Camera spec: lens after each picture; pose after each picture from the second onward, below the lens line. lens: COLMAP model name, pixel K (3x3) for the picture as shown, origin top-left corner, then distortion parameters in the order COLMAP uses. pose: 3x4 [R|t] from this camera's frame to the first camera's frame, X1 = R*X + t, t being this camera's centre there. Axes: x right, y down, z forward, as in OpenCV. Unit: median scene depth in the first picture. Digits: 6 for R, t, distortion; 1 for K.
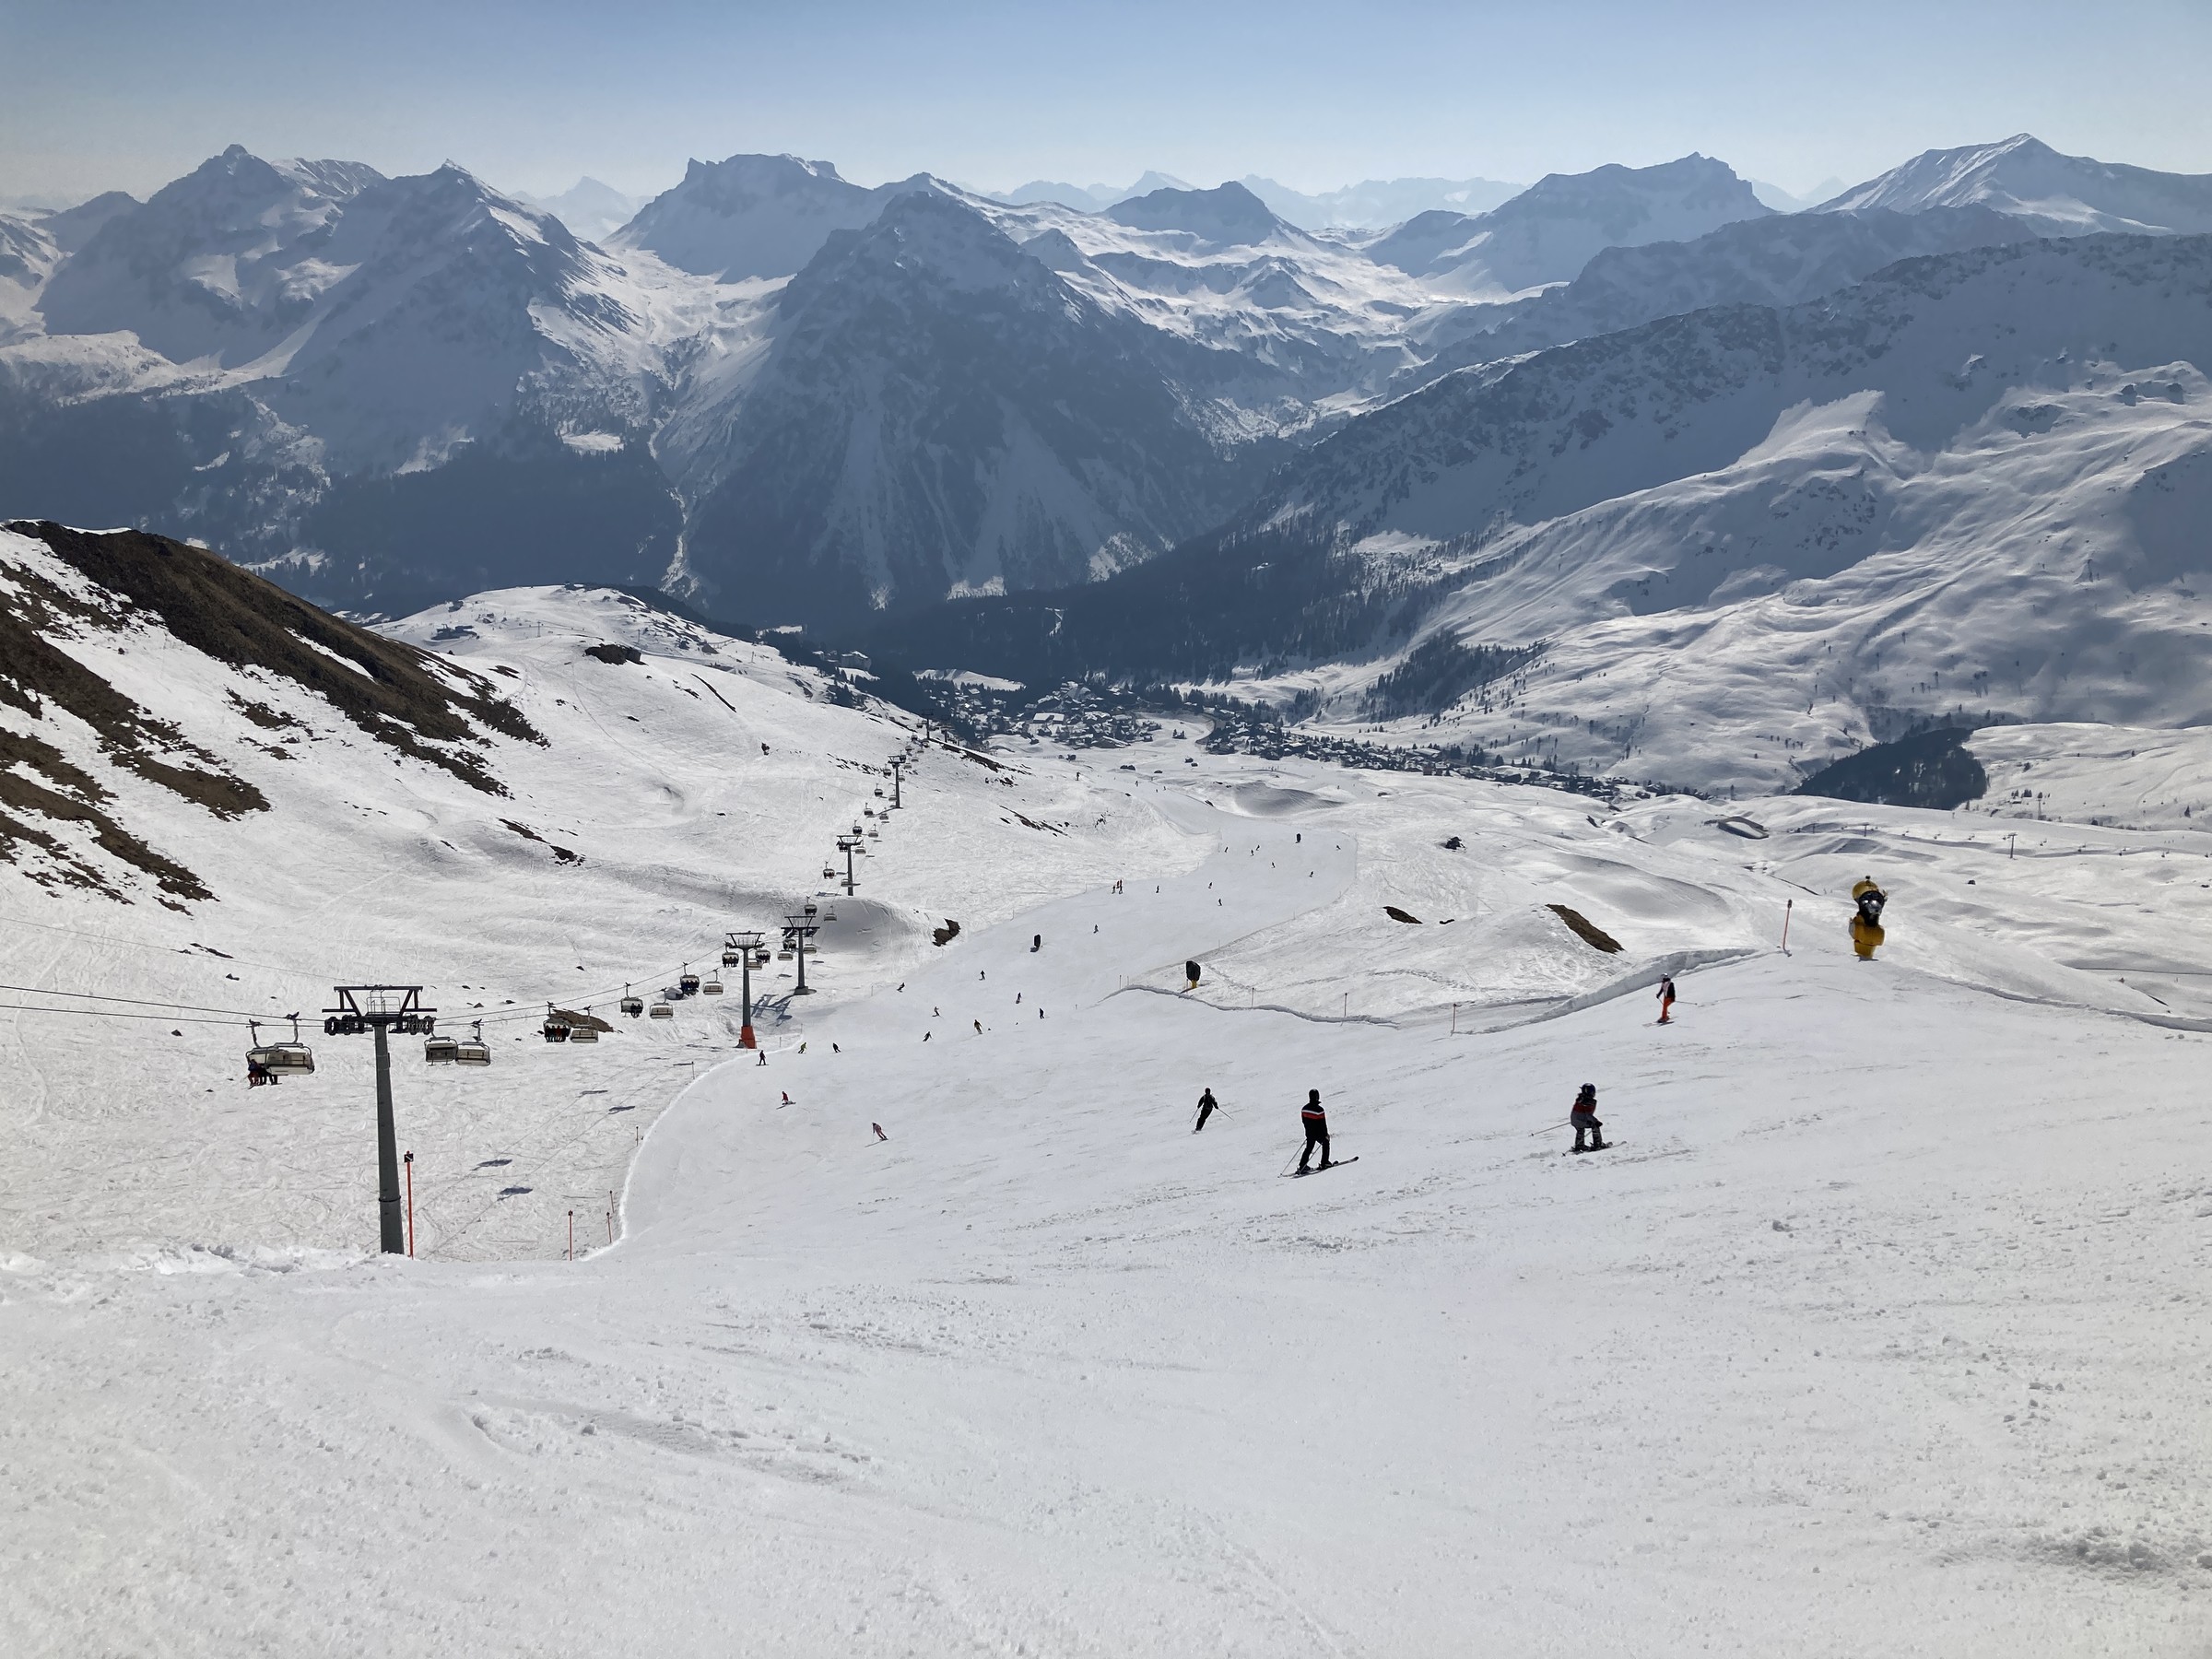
lens RADIAL K [[1763.6, 0, 1131.9], [0, 1763.6, 774.7], [0, 0, 1]] dist [0.032436, -0.058723]
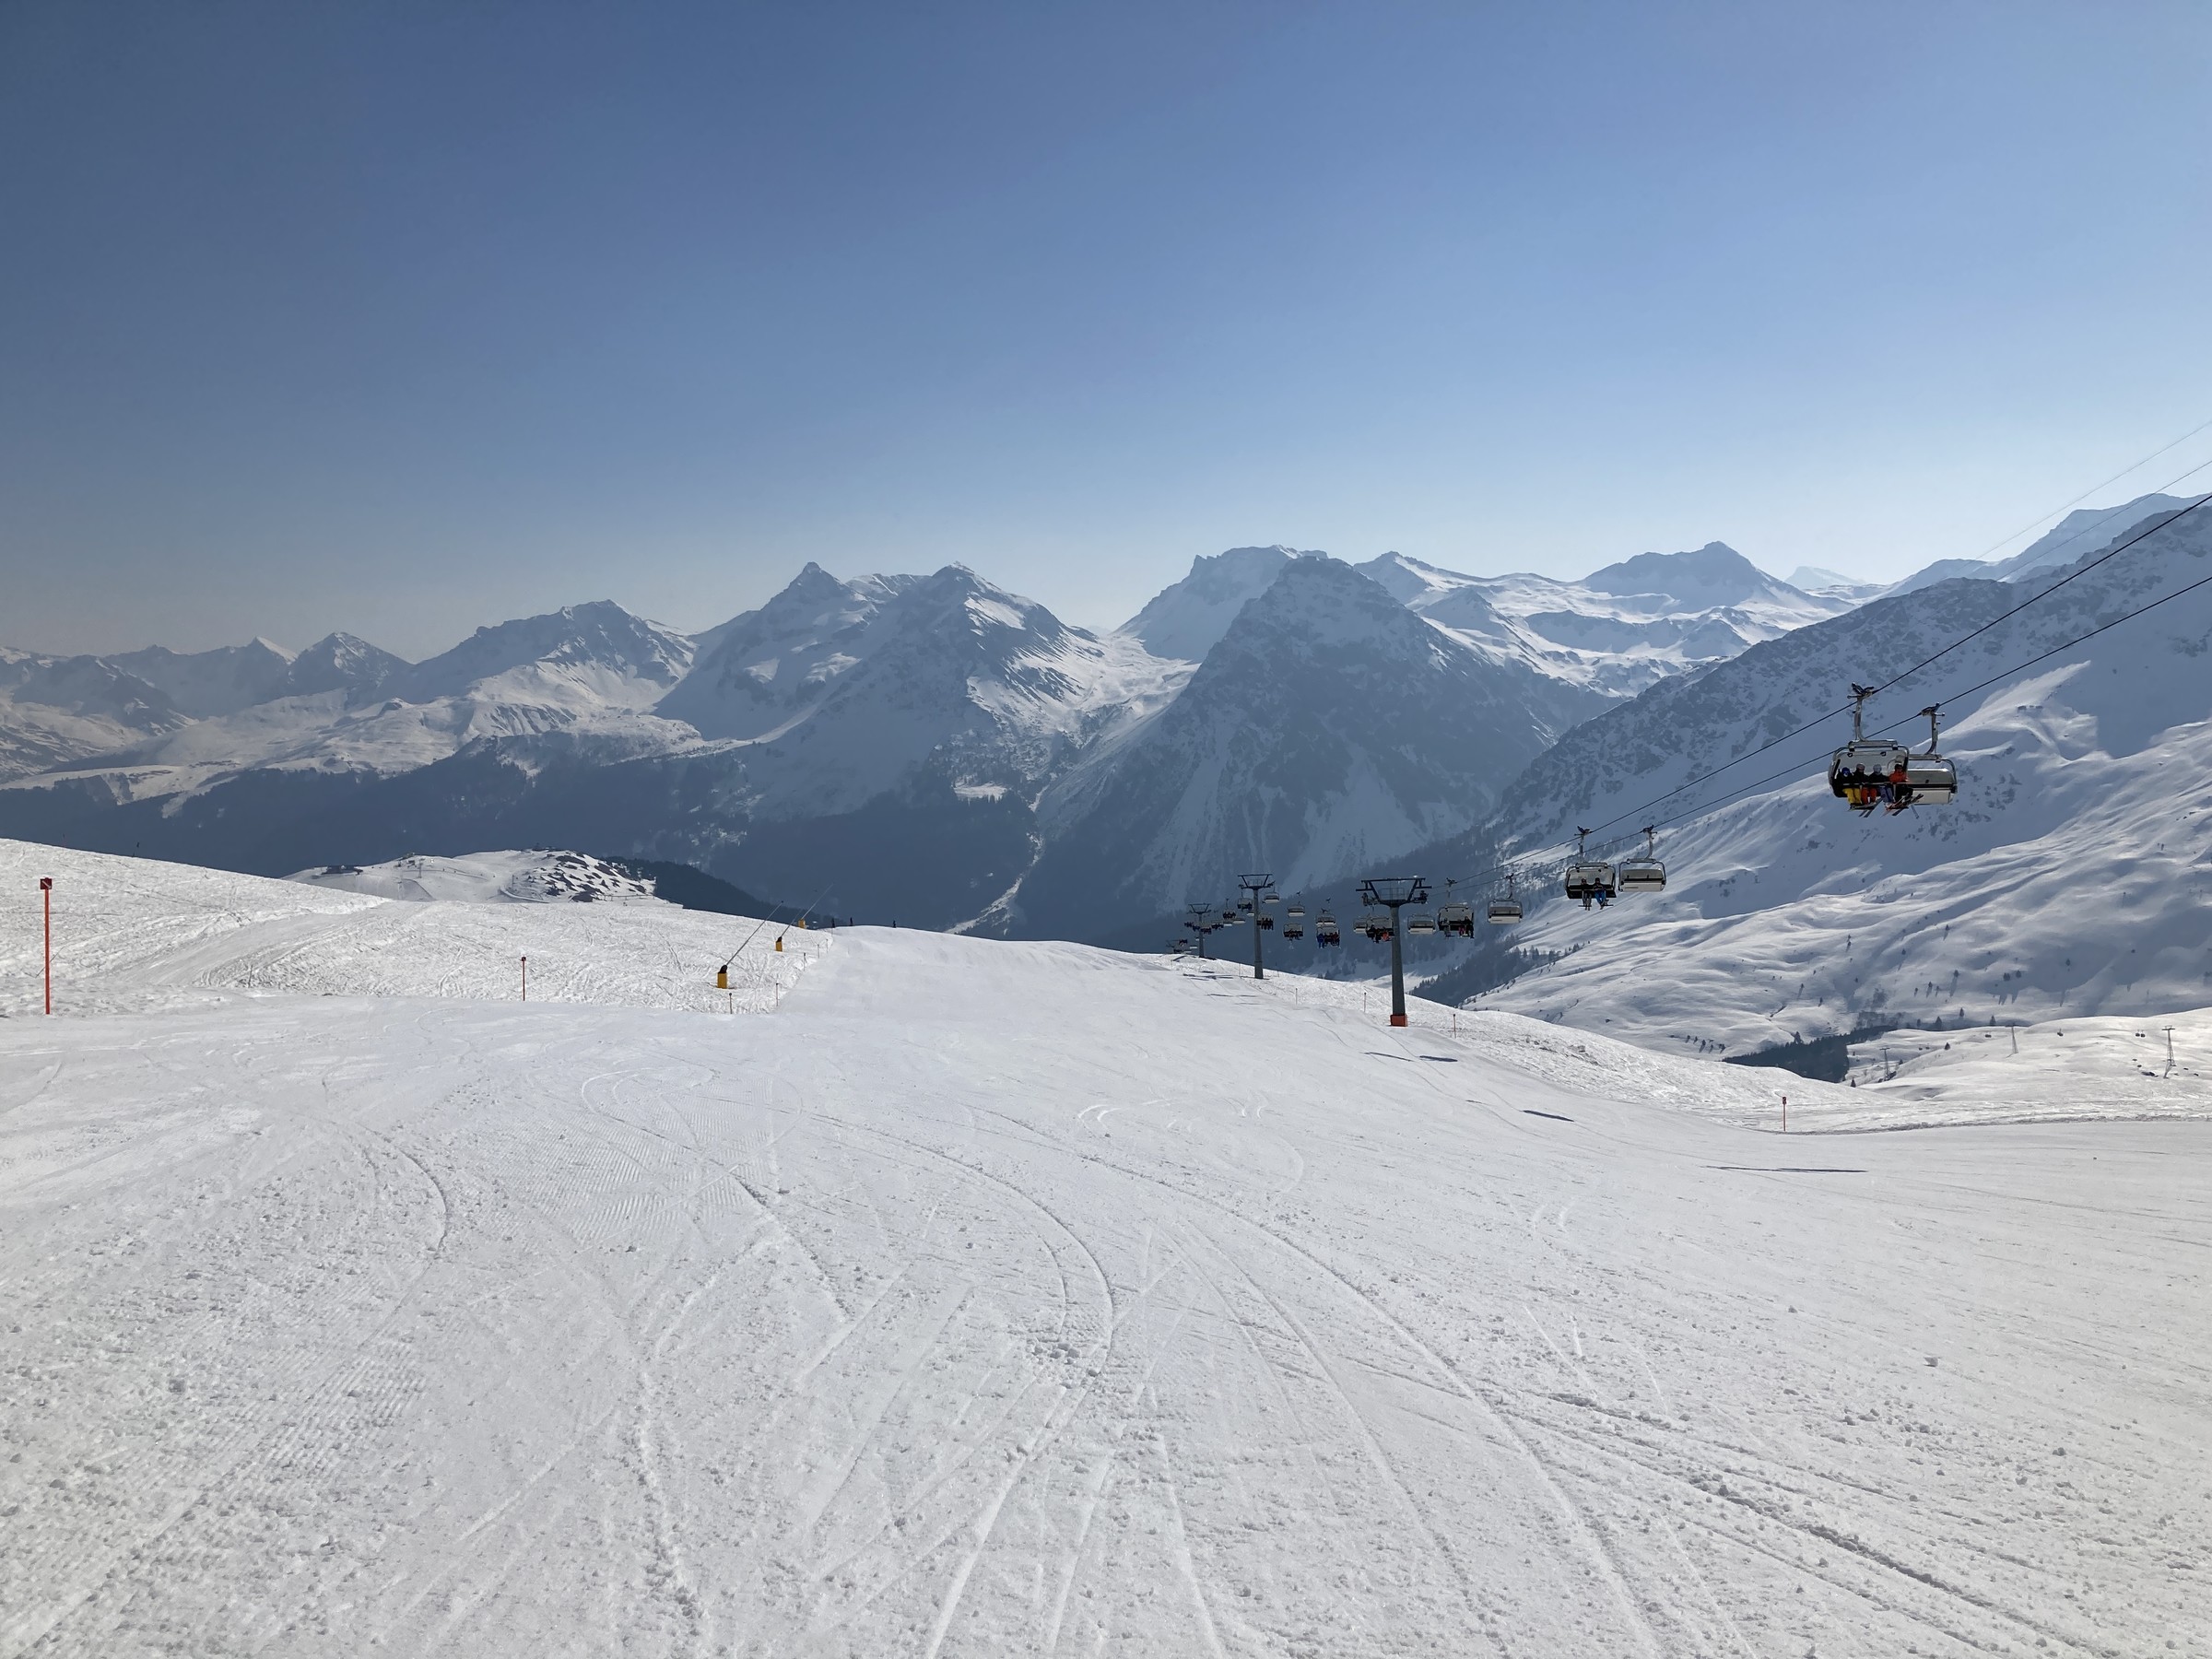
lens RADIAL K [[1763.6, 0, 1131.9], [0, 1763.6, 774.7], [0, 0, 1]] dist [0.032436, -0.058723]
pose [[0.921720, -0.012395, -0.387658, 0.202626], [-0.076570, 0.974003, -0.213200, 0.024434], [0.380222, 0.226194, 0.896809, 0.071493]]
